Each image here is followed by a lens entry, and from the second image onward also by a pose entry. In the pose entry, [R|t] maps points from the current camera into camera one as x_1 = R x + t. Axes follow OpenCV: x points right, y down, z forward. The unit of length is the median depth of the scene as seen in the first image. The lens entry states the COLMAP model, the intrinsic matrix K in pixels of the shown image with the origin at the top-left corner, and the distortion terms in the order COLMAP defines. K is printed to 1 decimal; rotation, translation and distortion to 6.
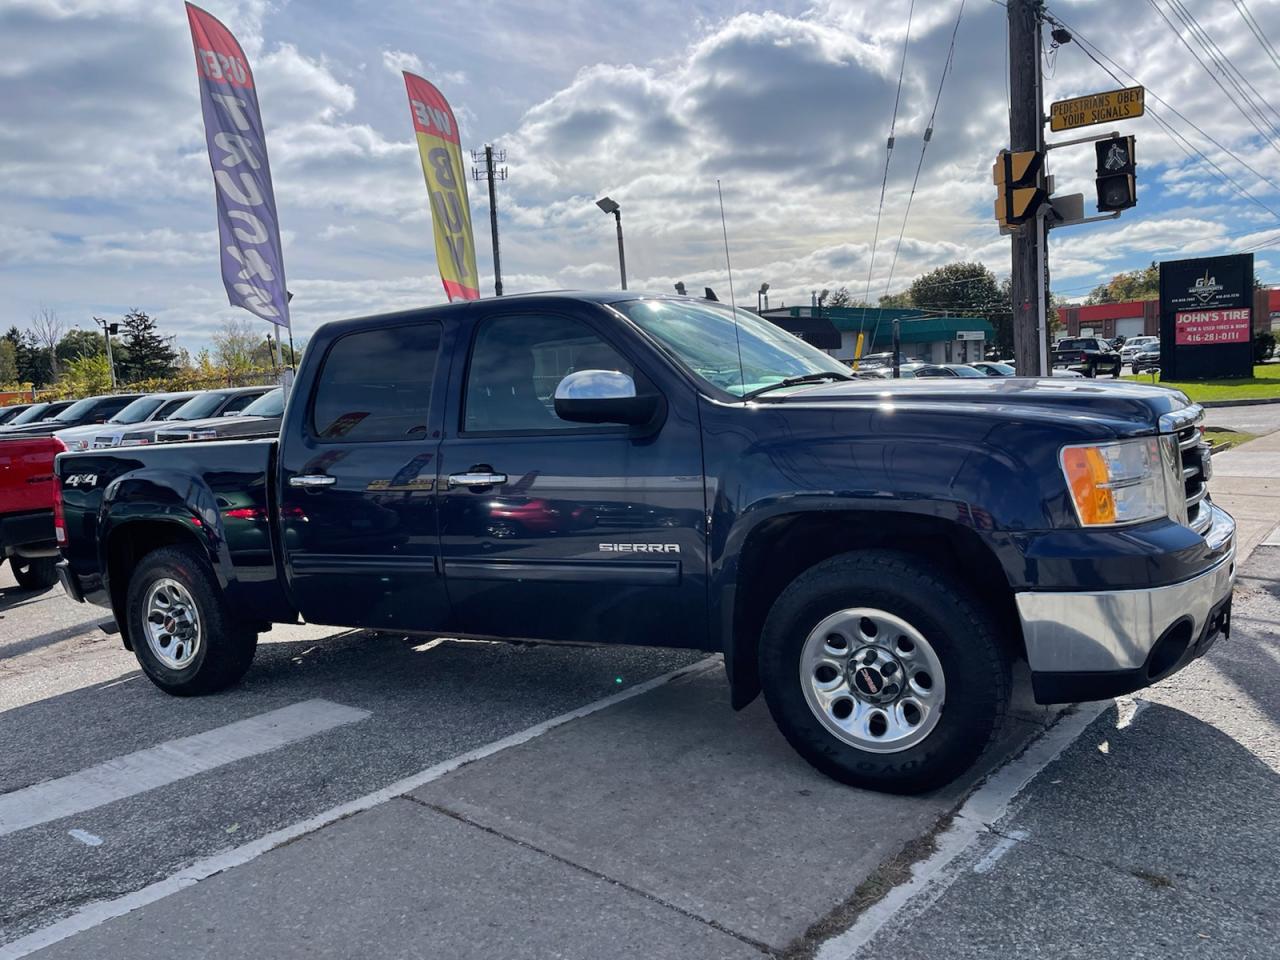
lens RADIAL K [[979.1, 0, 642.3], [0, 979.1, 488.7], [0, 0, 1]] dist [0.088401, -0.121964]
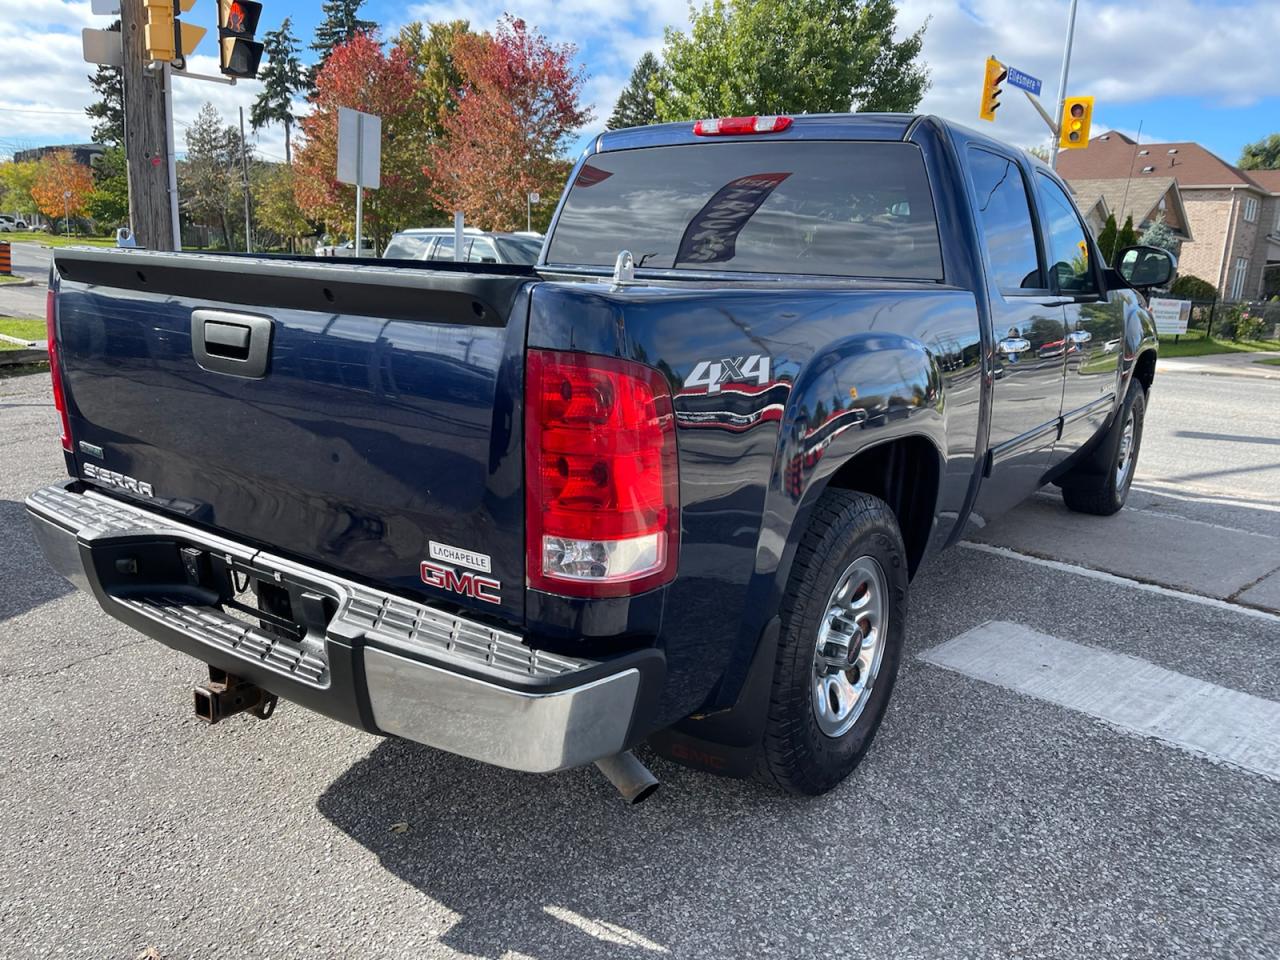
lens RADIAL K [[979.1, 0, 642.3], [0, 979.1, 488.7], [0, 0, 1]] dist [0.088401, -0.121964]
pose [[0.060240, -0.151419, 0.986632, -0.413393], [0.048456, 0.987706, 0.148625, -0.009606], [-0.997007, 0.038855, 0.066836, 0.457544]]
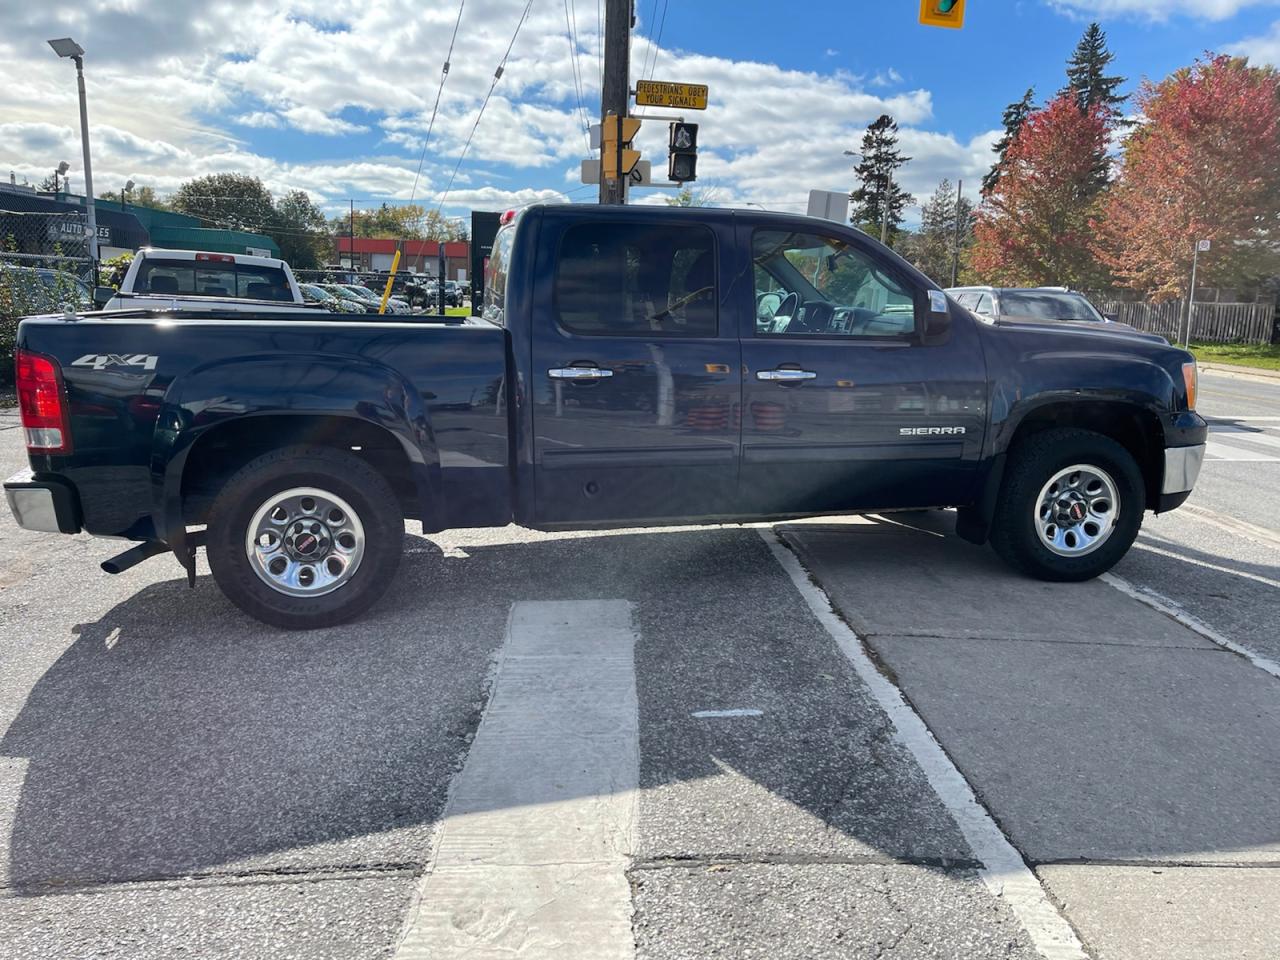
lens RADIAL K [[979.1, 0, 642.3], [0, 979.1, 488.7], [0, 0, 1]] dist [0.088401, -0.121964]
pose [[0.720436, -0.046798, 0.691940, -0.359416], [-0.005831, 0.997277, 0.073520, 0.012717], [-0.693497, -0.057001, 0.718202, 0.095153]]
